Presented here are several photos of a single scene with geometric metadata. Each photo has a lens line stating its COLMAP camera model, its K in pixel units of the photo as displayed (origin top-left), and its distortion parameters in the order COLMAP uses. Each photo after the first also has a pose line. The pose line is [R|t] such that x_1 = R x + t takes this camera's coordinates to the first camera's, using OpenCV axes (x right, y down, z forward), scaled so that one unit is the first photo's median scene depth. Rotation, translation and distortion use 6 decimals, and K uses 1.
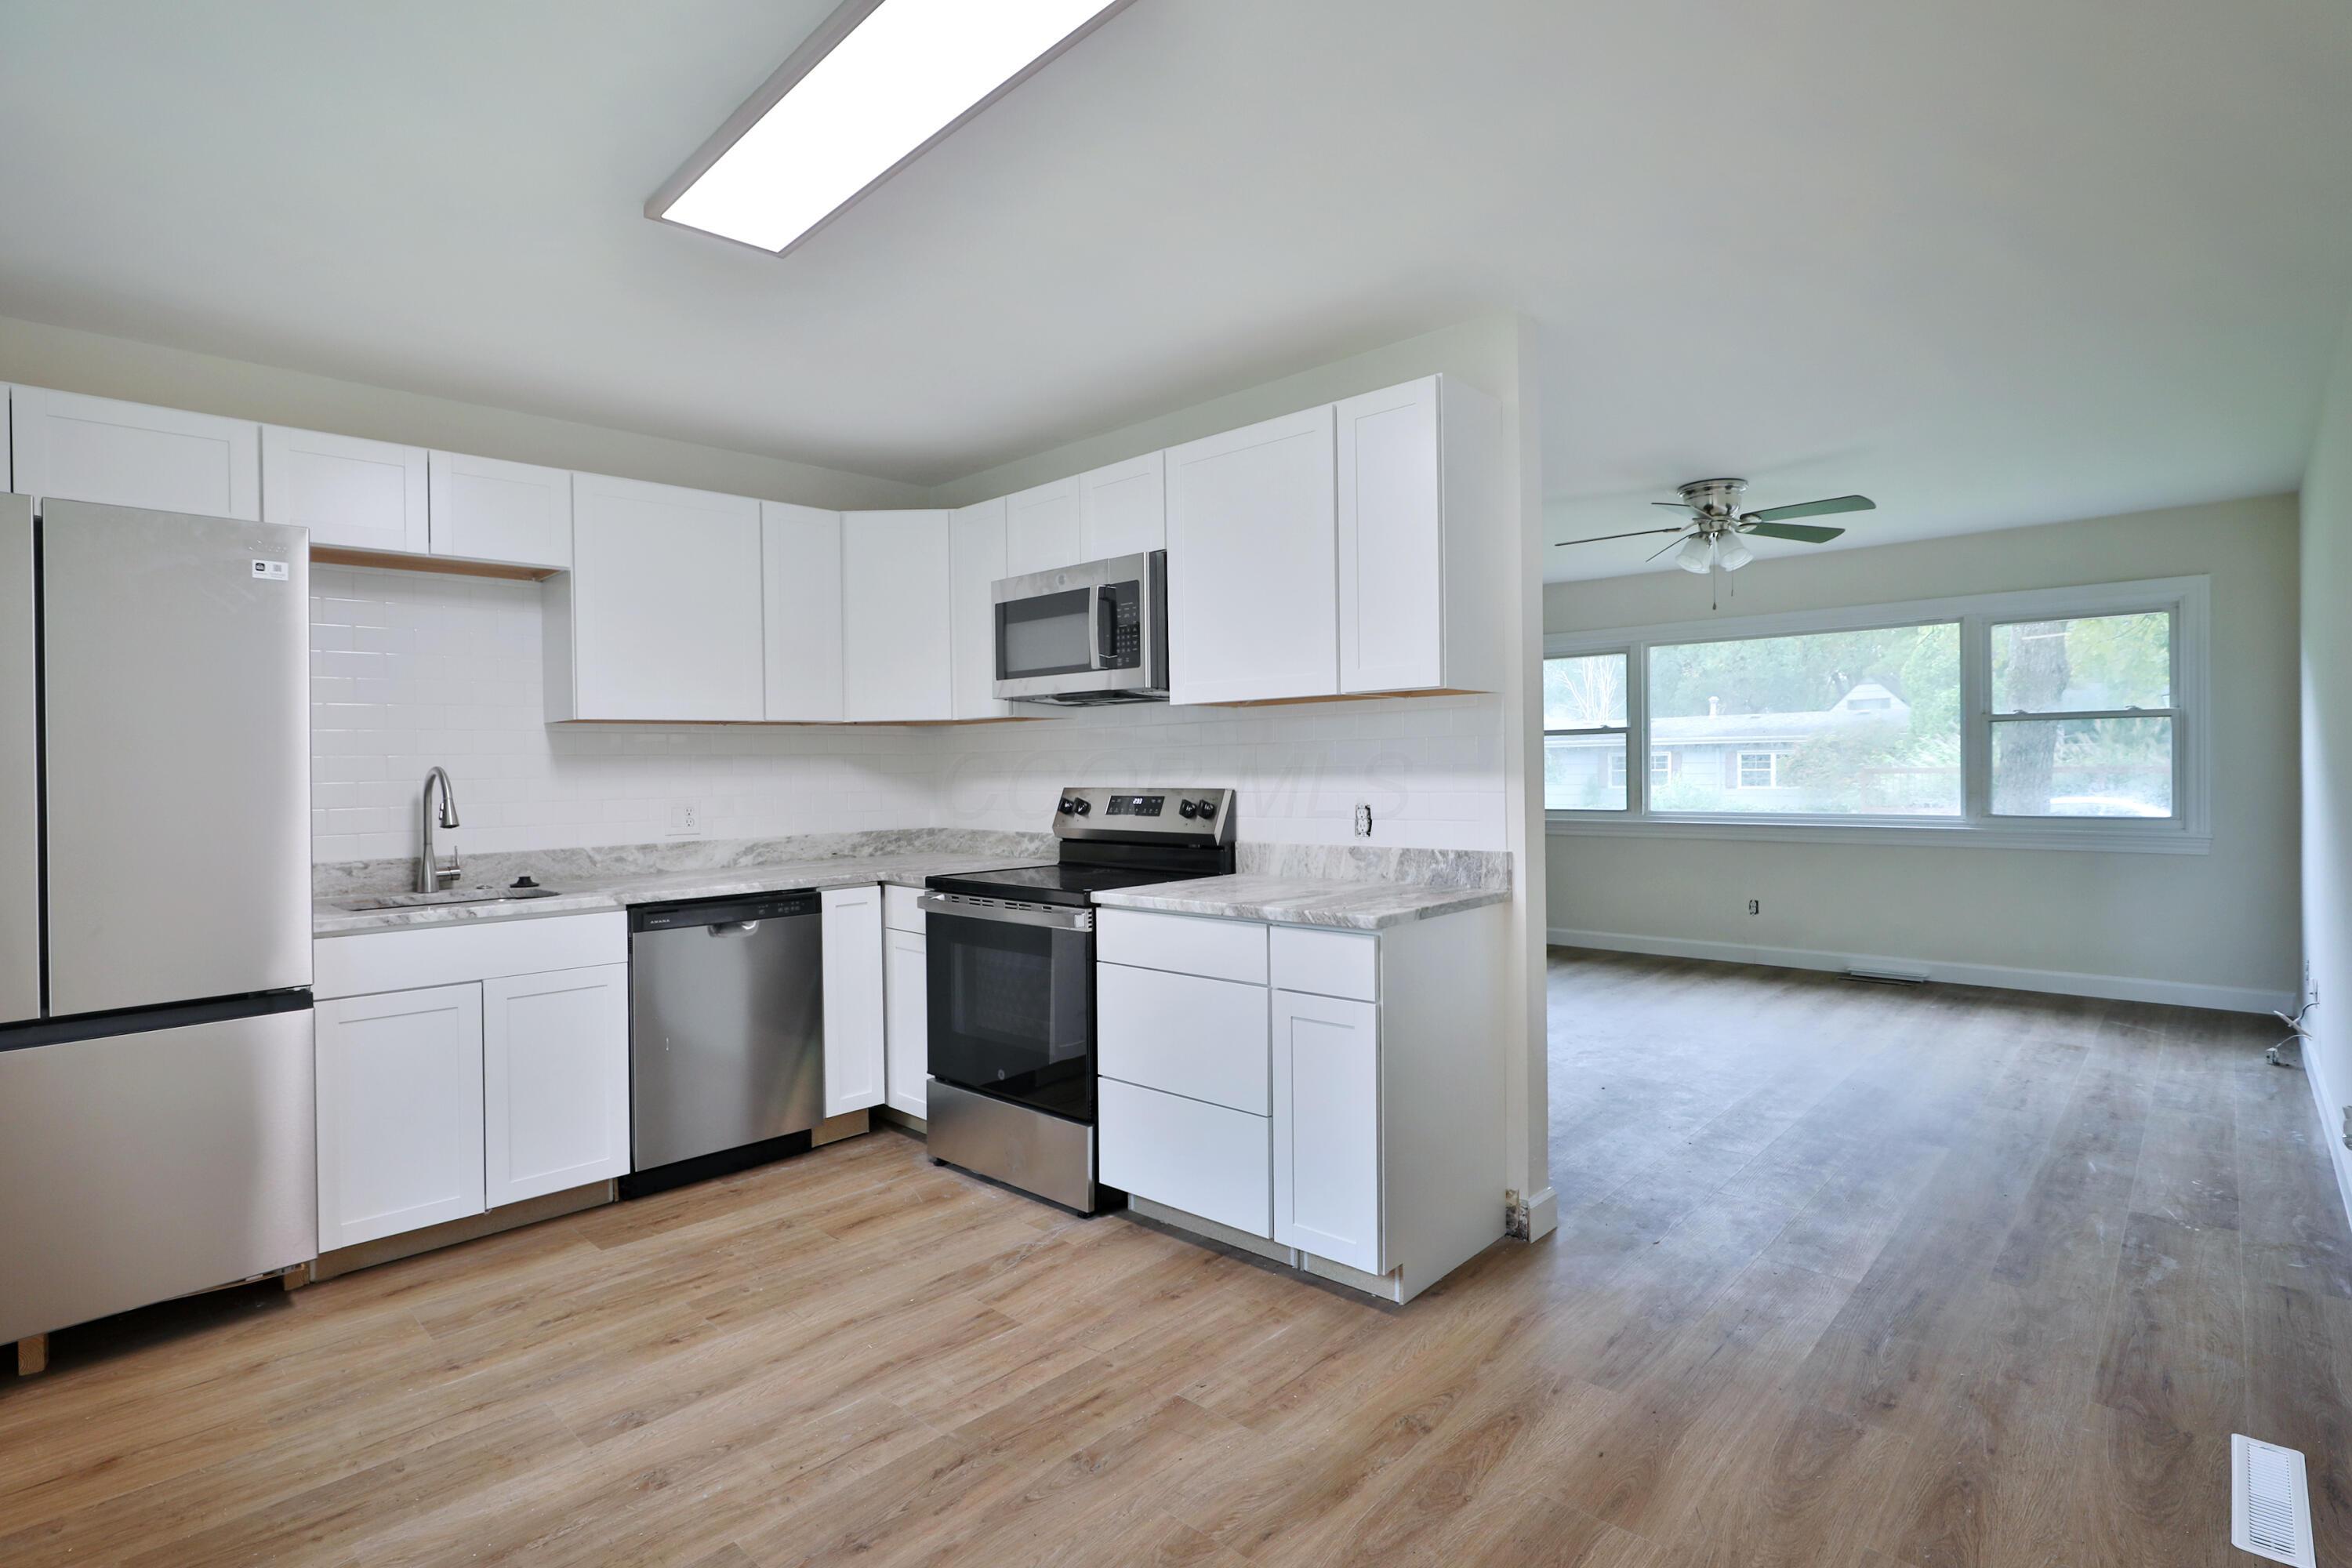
lens RADIAL K [[1164.7, 0, 1181.8], [0, 1164.7, 778.3], [0, 0, 1]] dist [-0.036919, 0.012924]
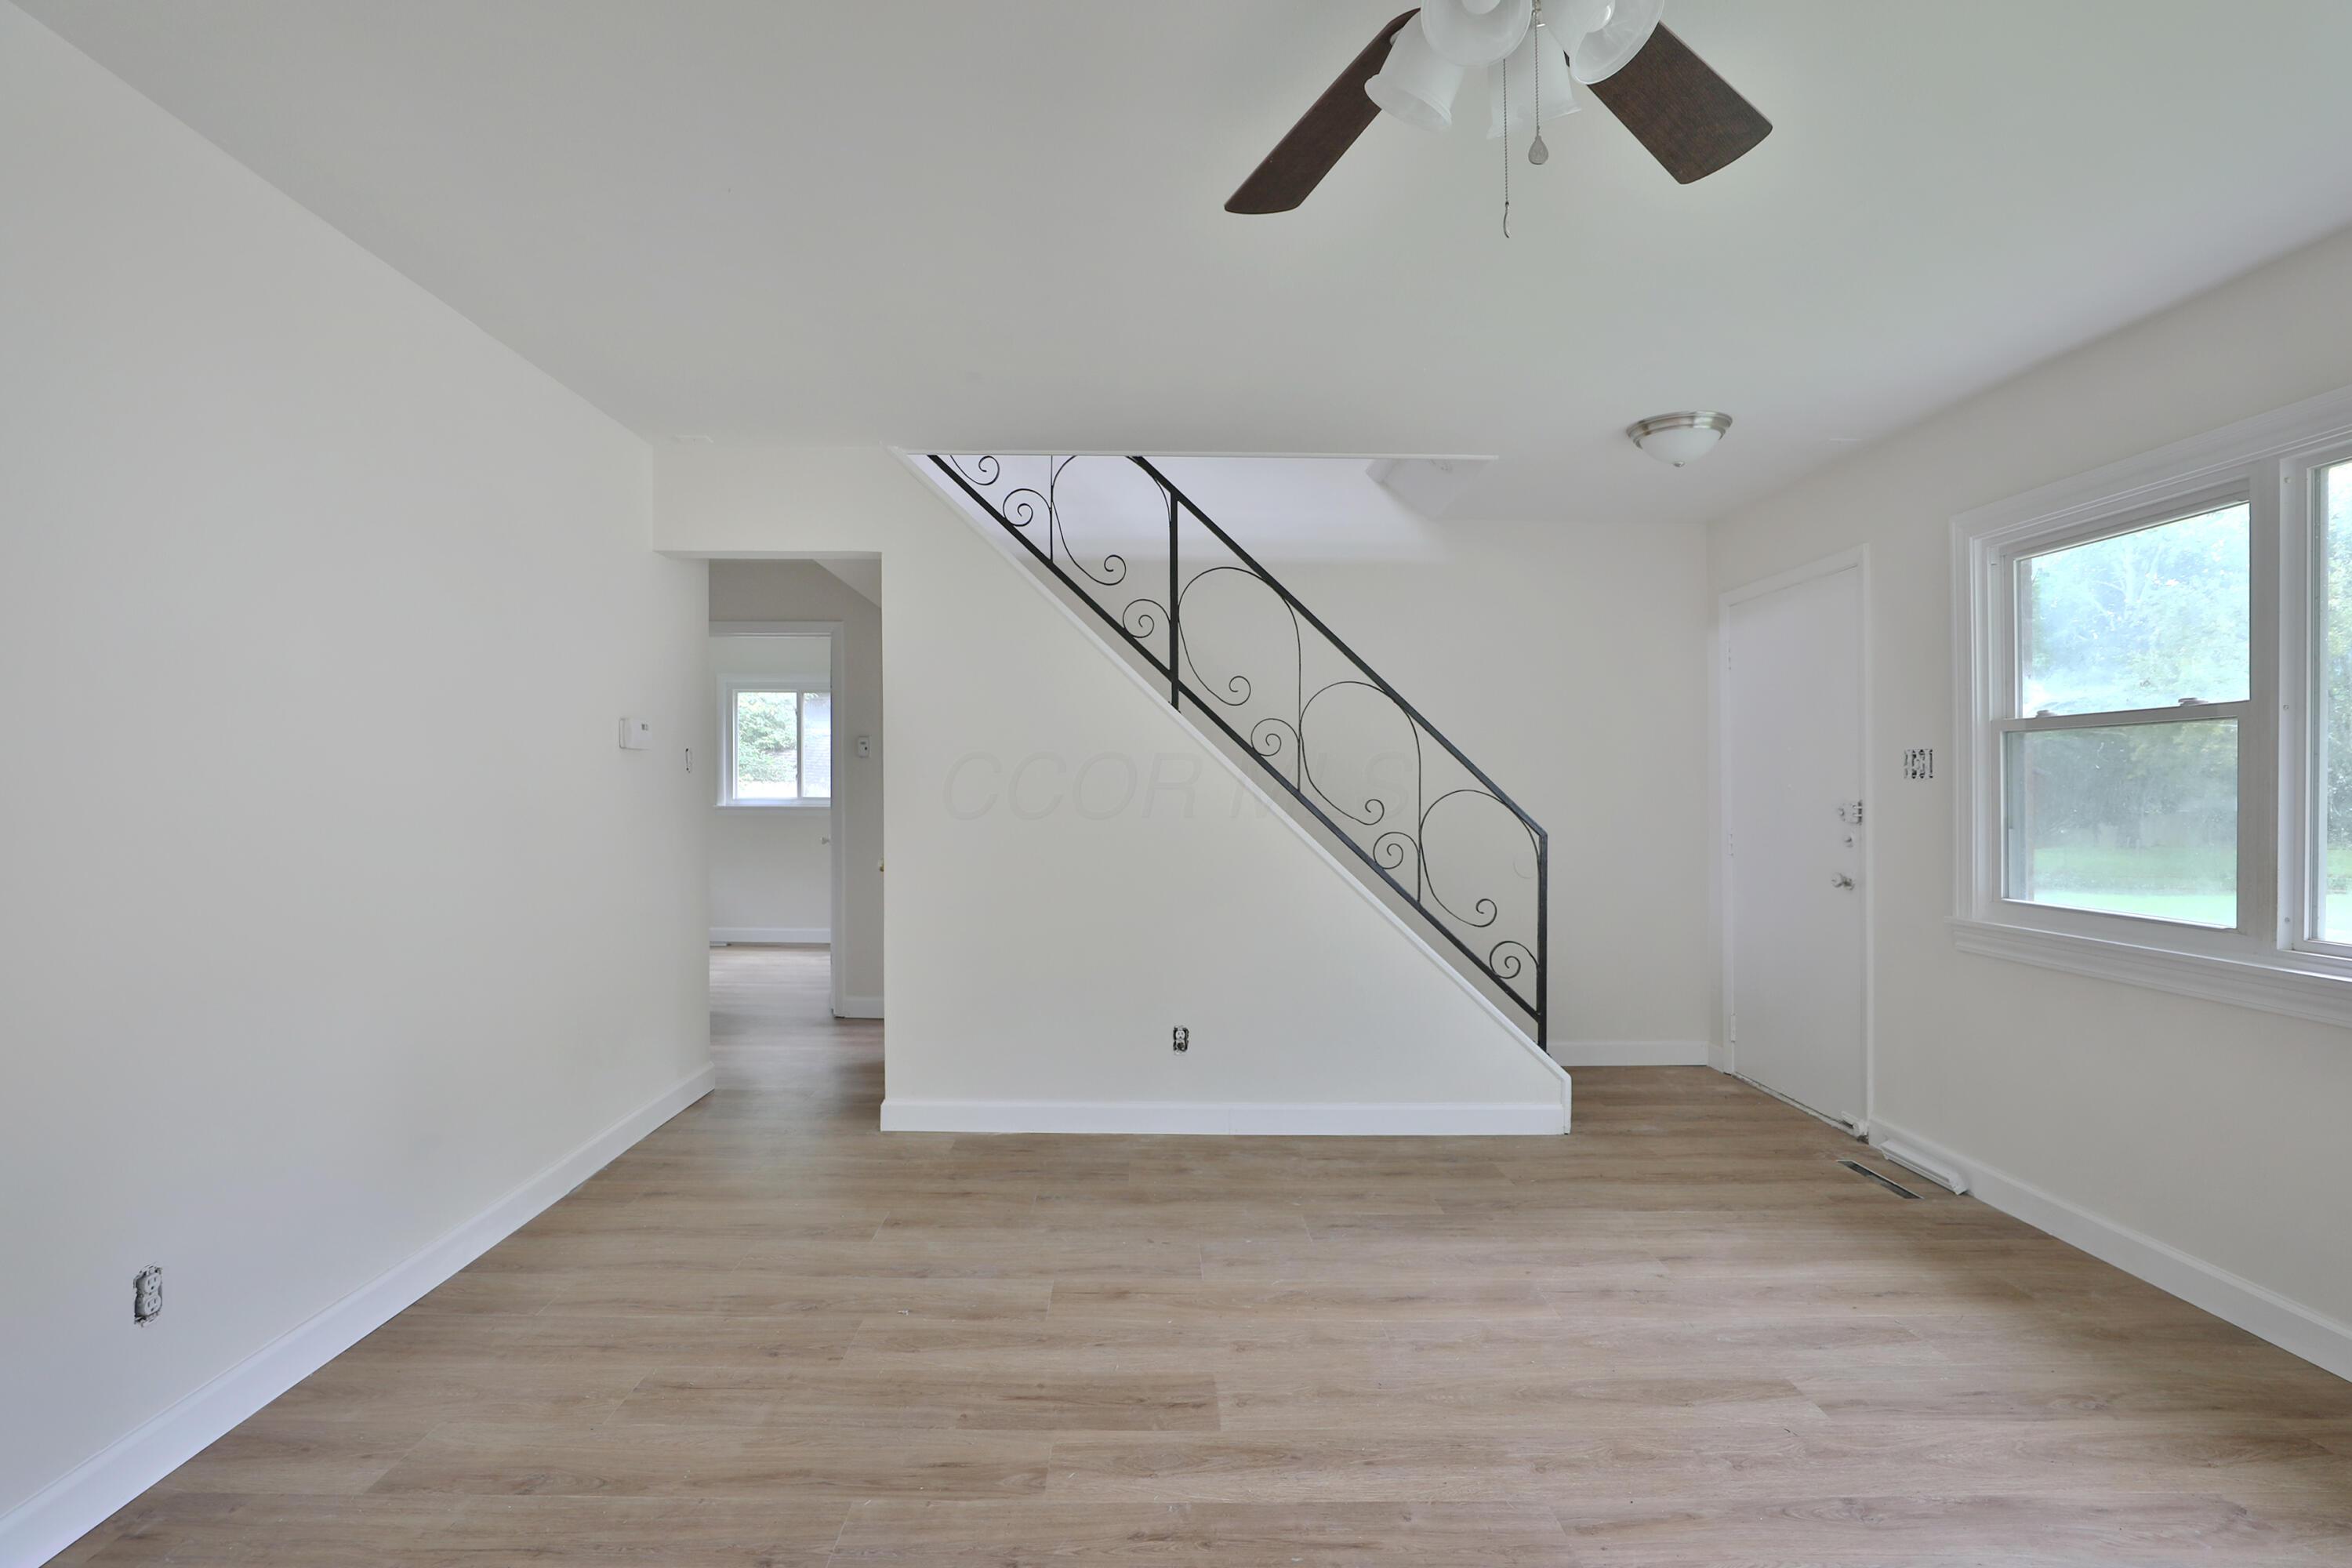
lens RADIAL K [[1177.3, 0, 1143.9], [0, 1177.3, 799.8], [0, 0, 1]] dist [-0.035200, 0.013228]
pose [[0.684003, 0.029636, -0.728877, 0.474534], [-0.028230, 0.999501, 0.014147, -0.010276], [0.728933, 0.010900, 0.684498, 0.584583]]
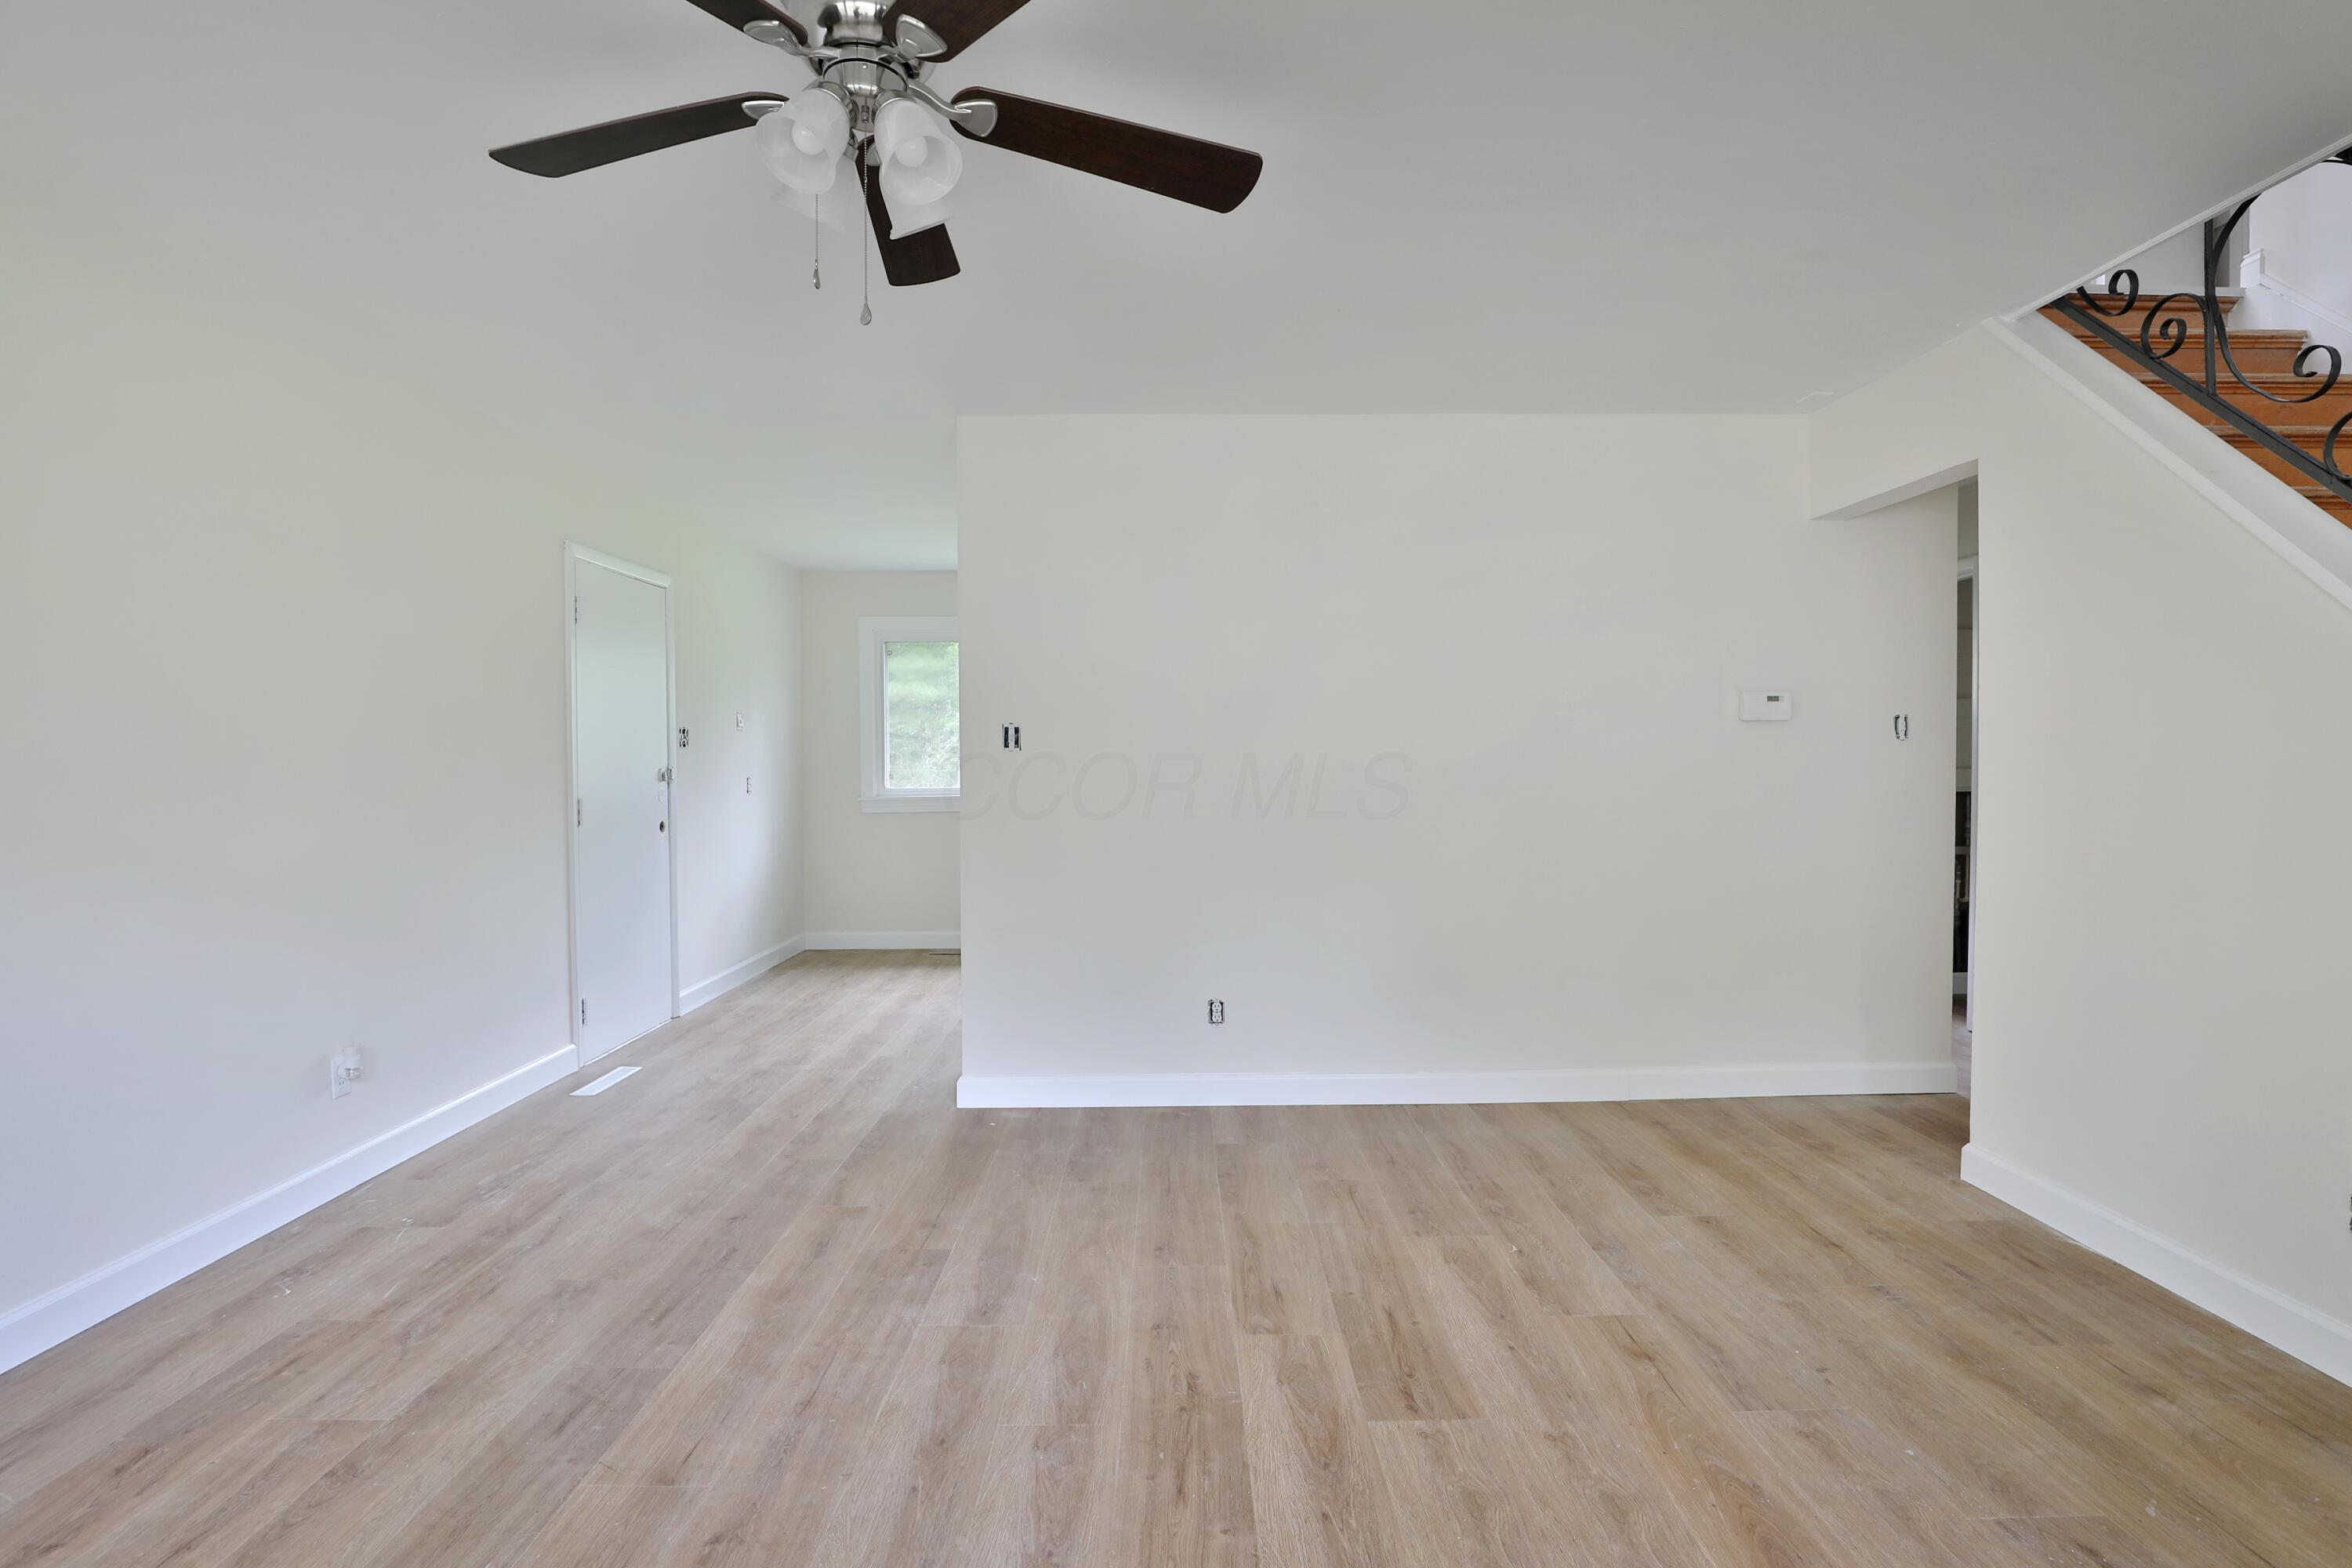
lens RADIAL K [[1078.1, 0, 1139.5], [0, 1078.1, 781.0], [0, 0, 1]] dist [-0.028968, 0.000557]
pose [[-0.735114, 0.036965, -0.676935, 0.491504], [0.012310, 0.999076, 0.041189, -0.015646], [0.677832, 0.021945, -0.734890, 1.028988]]
